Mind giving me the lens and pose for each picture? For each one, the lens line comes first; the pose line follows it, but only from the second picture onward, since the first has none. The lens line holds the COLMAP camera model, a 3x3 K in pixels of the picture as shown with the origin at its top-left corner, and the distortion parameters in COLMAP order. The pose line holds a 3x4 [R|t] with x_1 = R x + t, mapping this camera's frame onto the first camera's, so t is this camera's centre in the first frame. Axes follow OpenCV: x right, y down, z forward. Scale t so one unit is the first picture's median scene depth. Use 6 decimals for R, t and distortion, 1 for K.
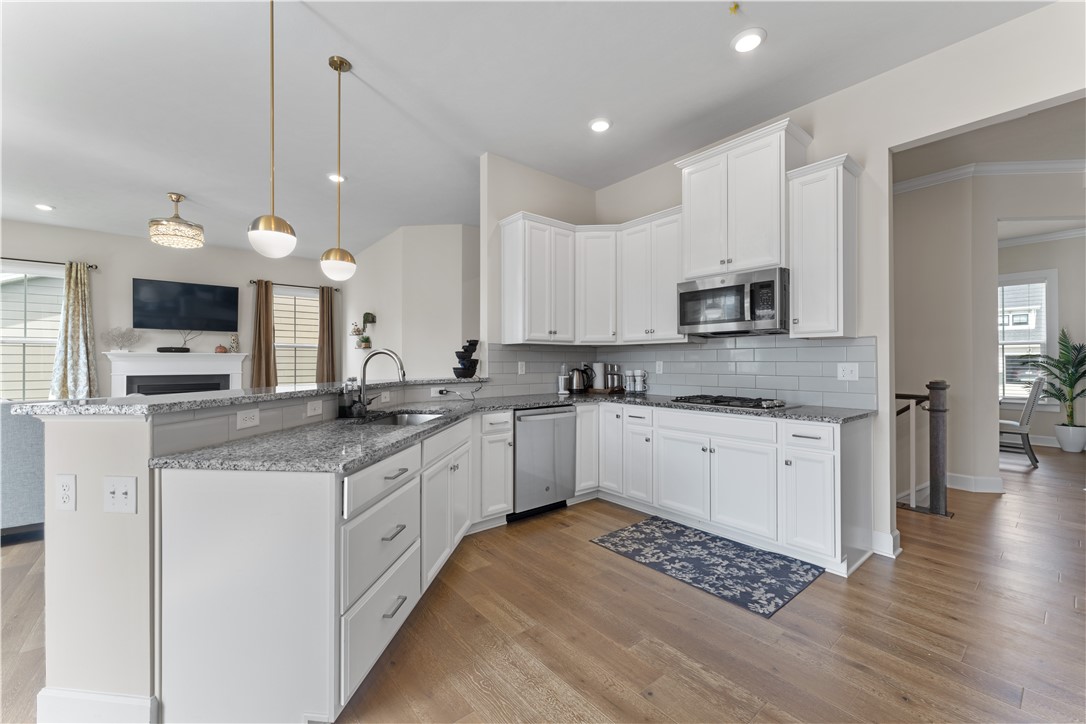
lens RADIAL K [[437.3, 0, 543.0], [0, 437.3, 358.0], [0, 0, 1]] dist [0.000322, 0.000059]
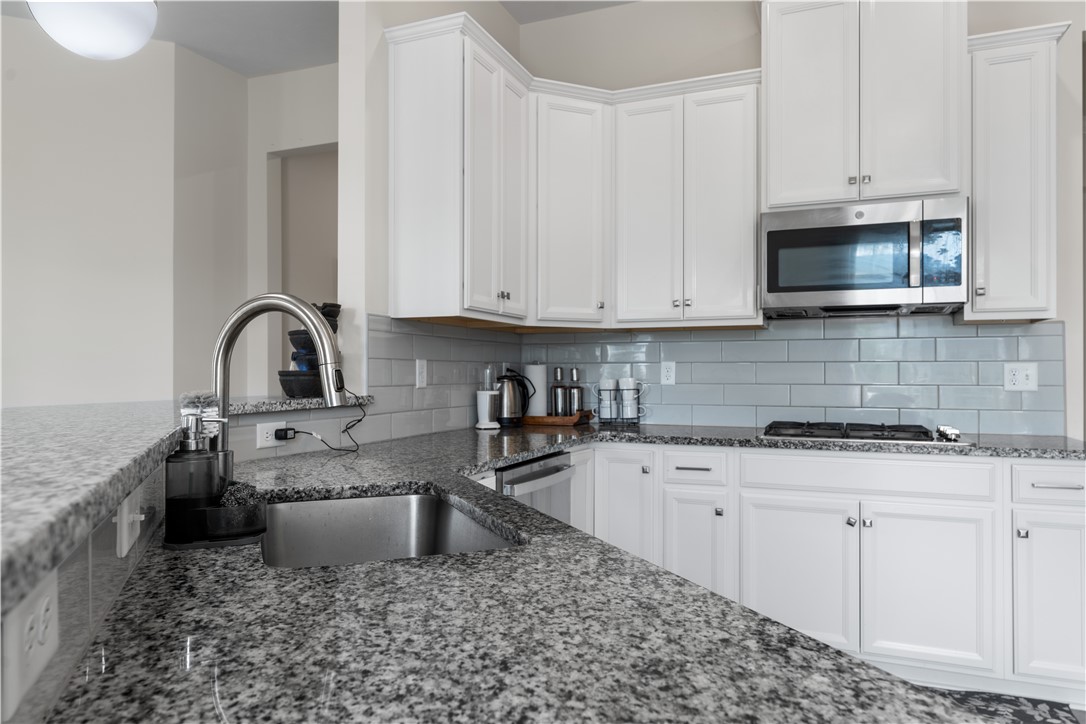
lens RADIAL K [[724.5, 0, 543.3], [0, 724.5, 367.3], [0, 0, 1]] dist [-0.001790, -0.000444]
pose [[0.881742, 0.005972, 0.471694, -0.298281], [-0.006918, 0.999976, 0.000271, 0.016194], [-0.471681, -0.003502, 0.881762, 0.304874]]
